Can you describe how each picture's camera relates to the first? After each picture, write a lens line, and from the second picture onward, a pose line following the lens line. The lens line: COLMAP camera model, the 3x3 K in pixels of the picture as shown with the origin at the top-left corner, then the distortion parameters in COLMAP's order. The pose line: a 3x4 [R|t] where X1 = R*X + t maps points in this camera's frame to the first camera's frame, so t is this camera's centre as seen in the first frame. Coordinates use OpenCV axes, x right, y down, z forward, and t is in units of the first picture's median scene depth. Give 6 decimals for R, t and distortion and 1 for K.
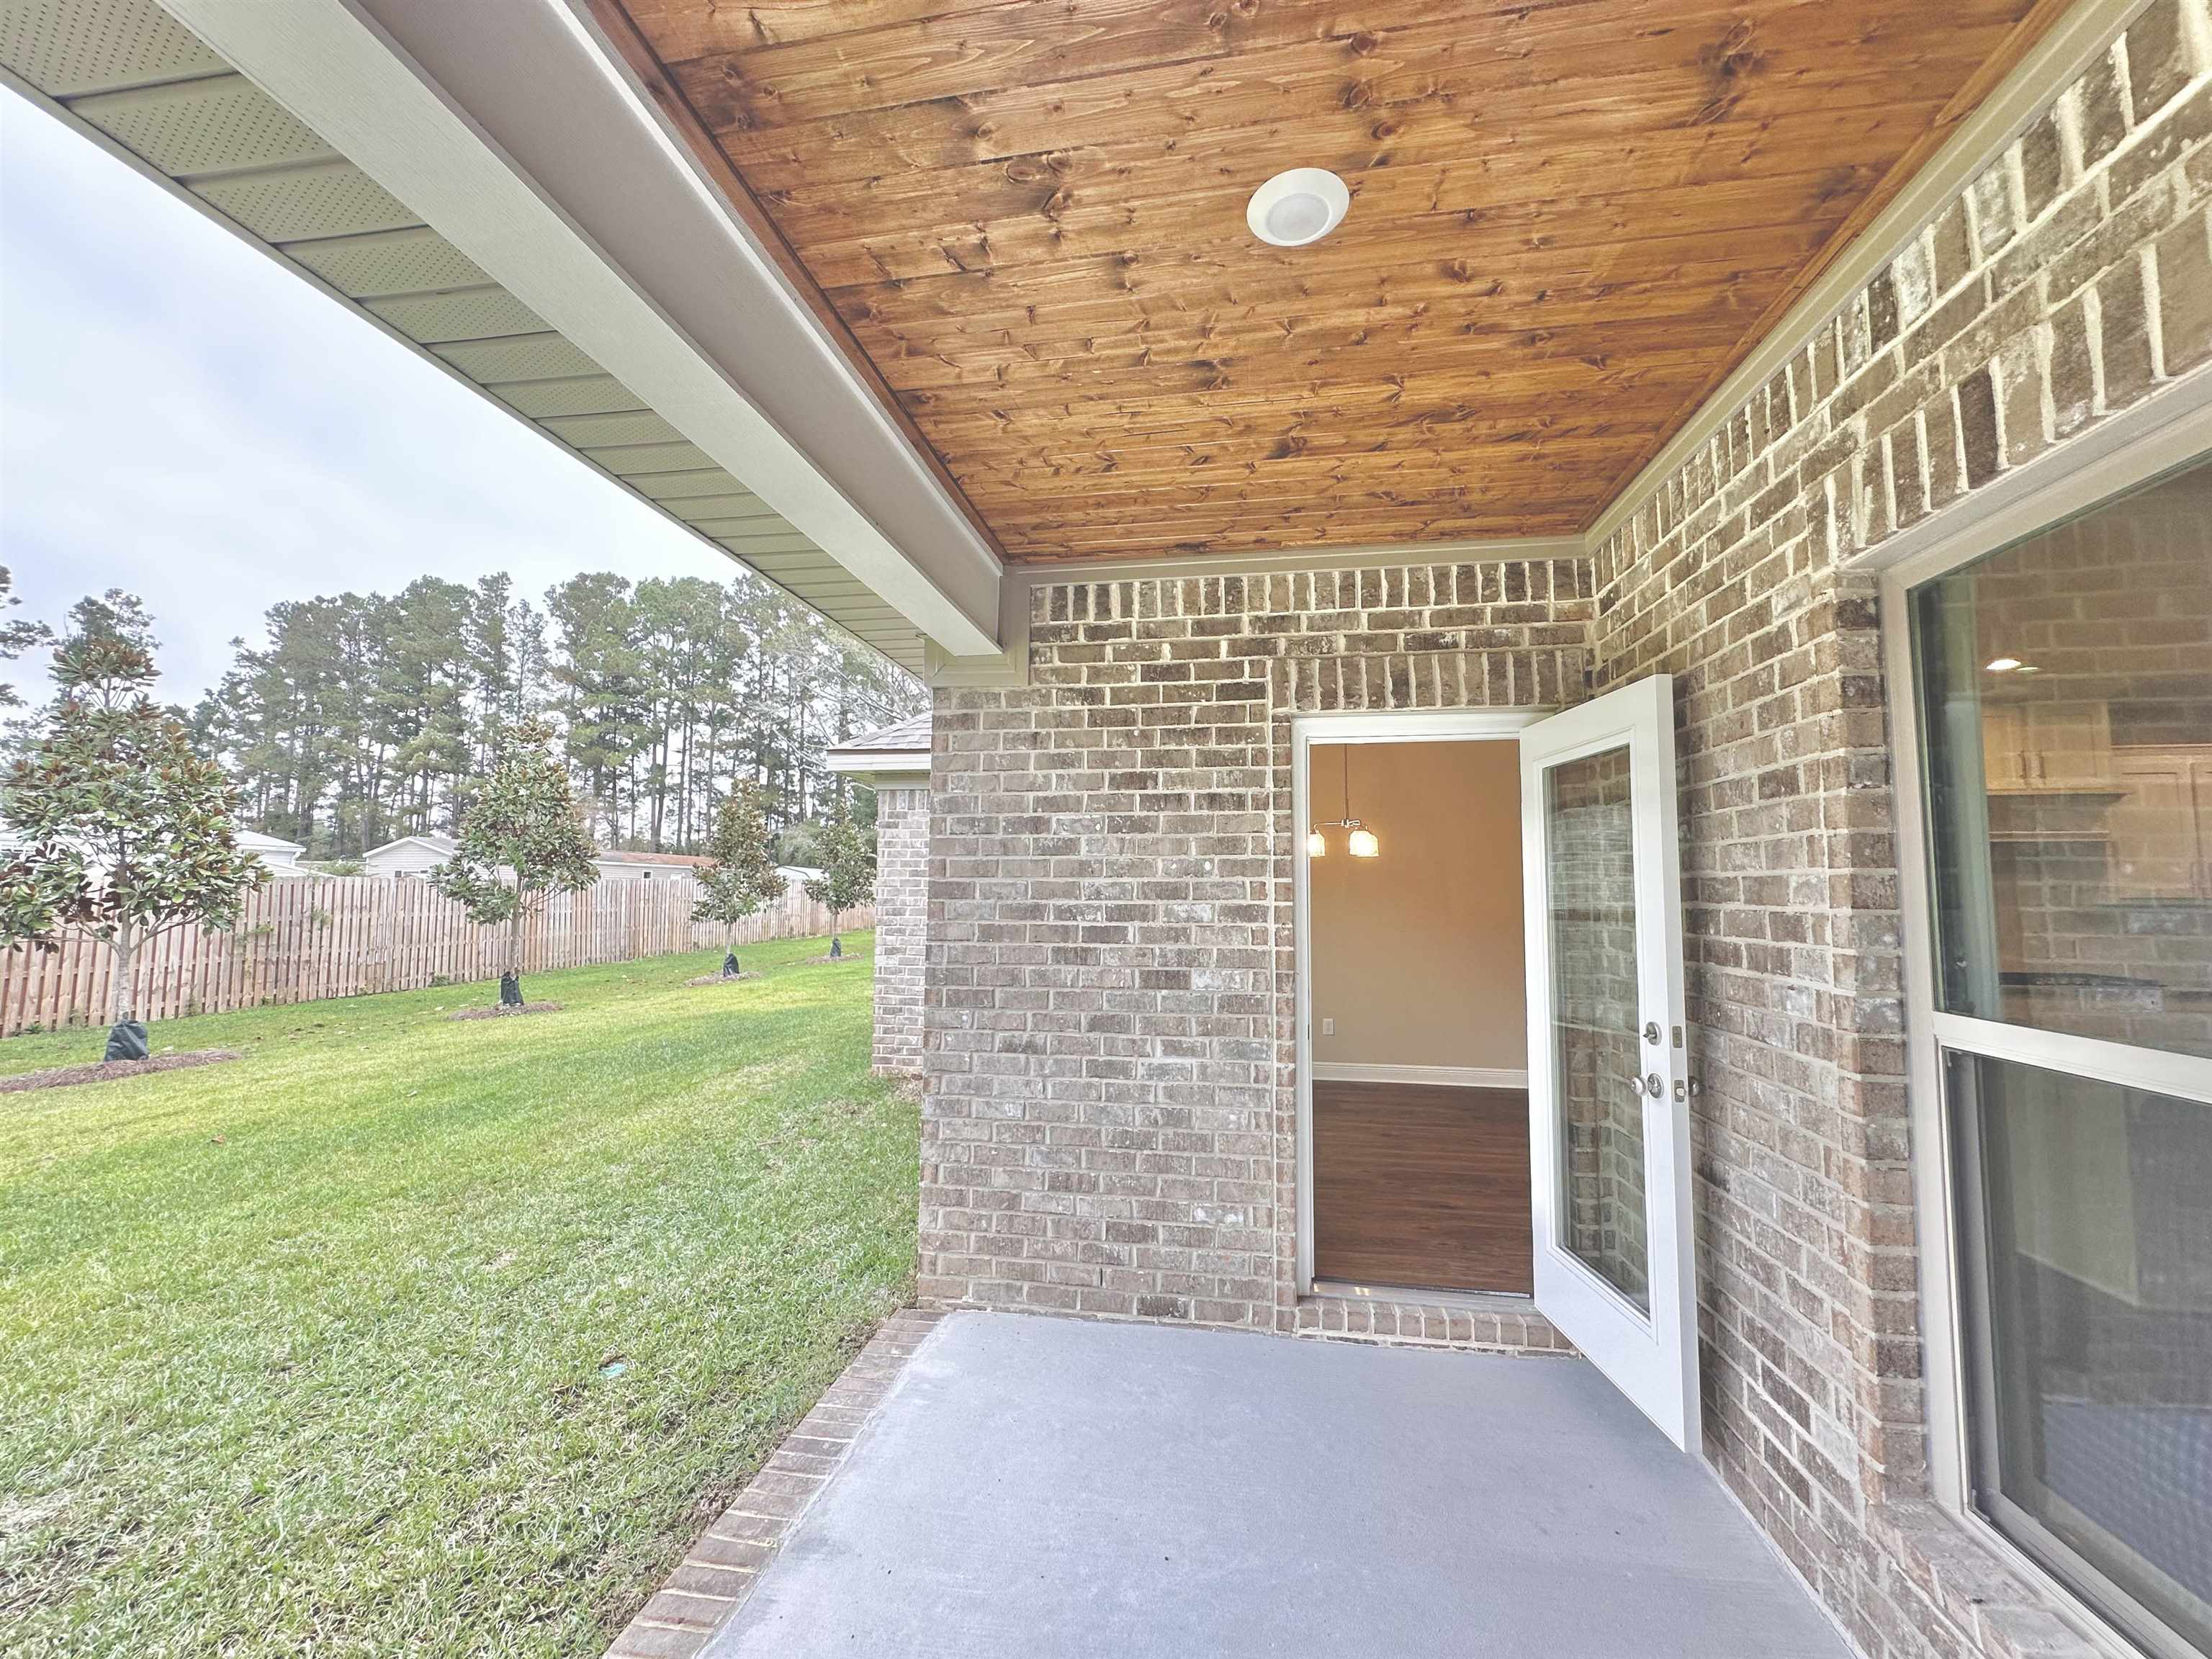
lens RADIAL K [[881.2, 0, 1107.5], [0, 881.2, 828.3], [0, 0, 1]] dist [-0.002379, 0.000661]
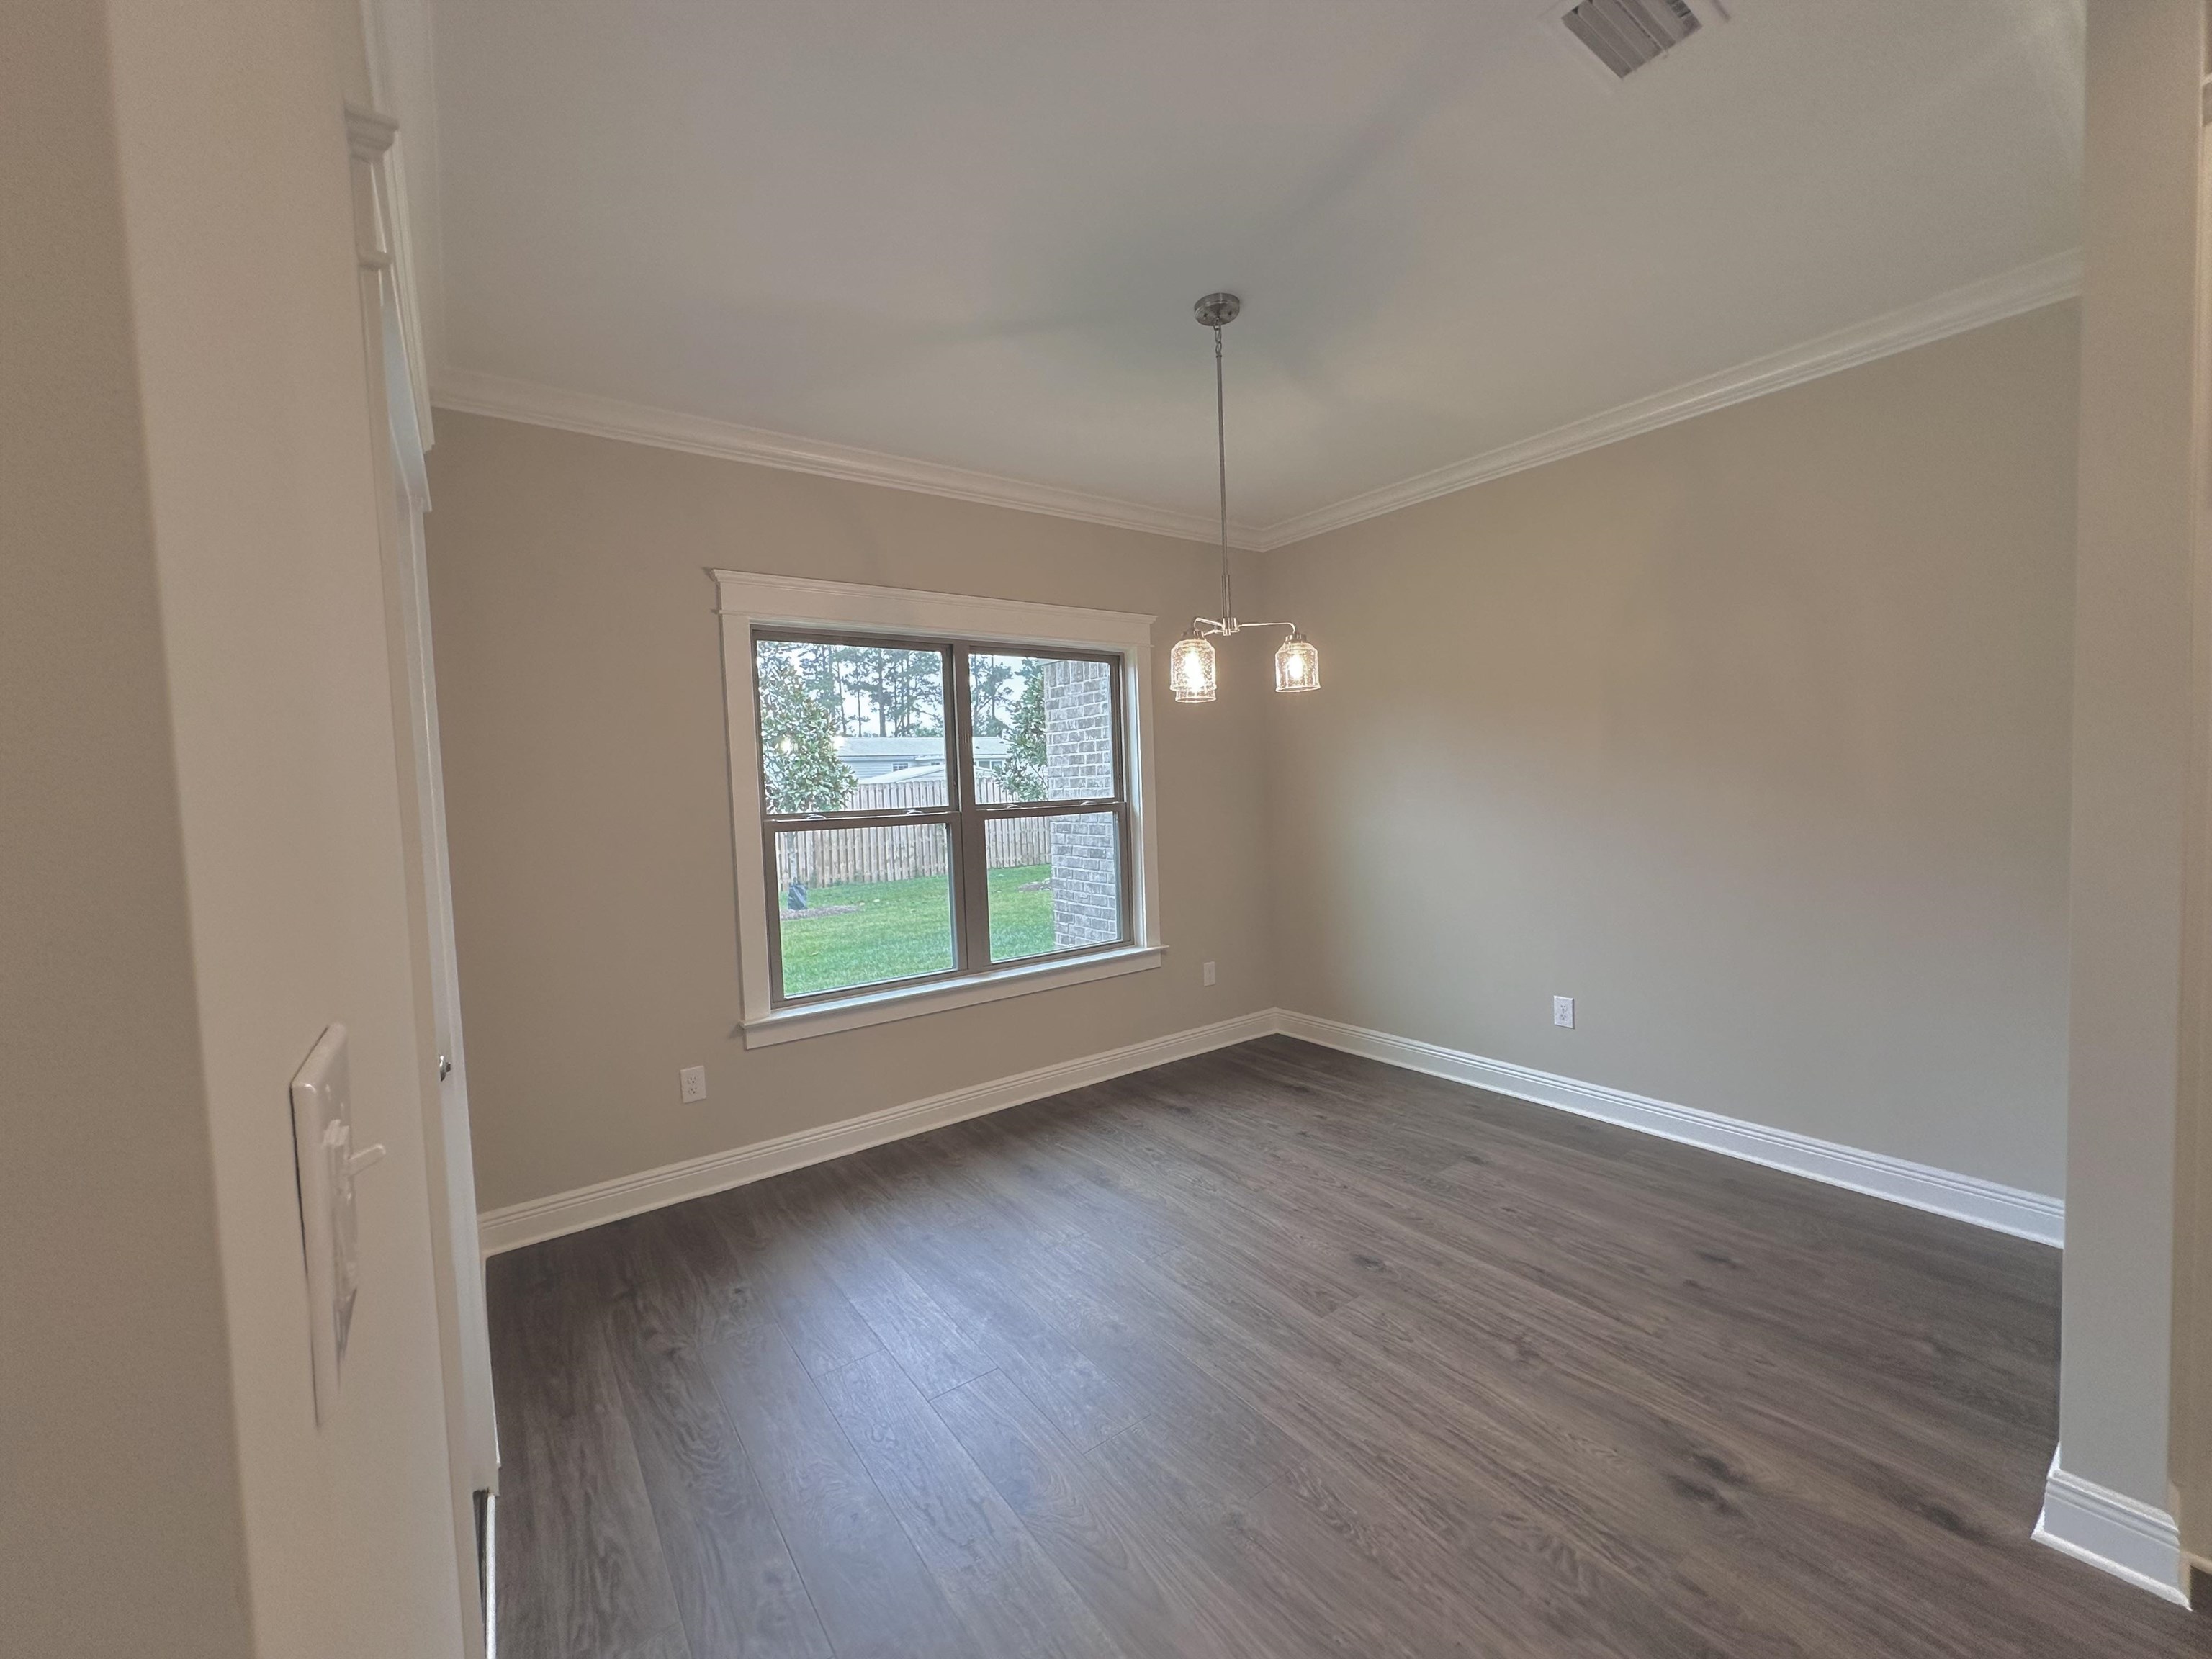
lens RADIAL K [[881.2, 0, 1099.5], [0, 881.2, 822.5], [0, 0, 1]] dist [-0.002379, 0.000661]
pose [[0.711455, -0.002604, -0.702727, 0.387956], [0.096371, 0.990907, 0.093897, 0.033461], [0.696092, -0.134526, 0.705237, 0.412049]]
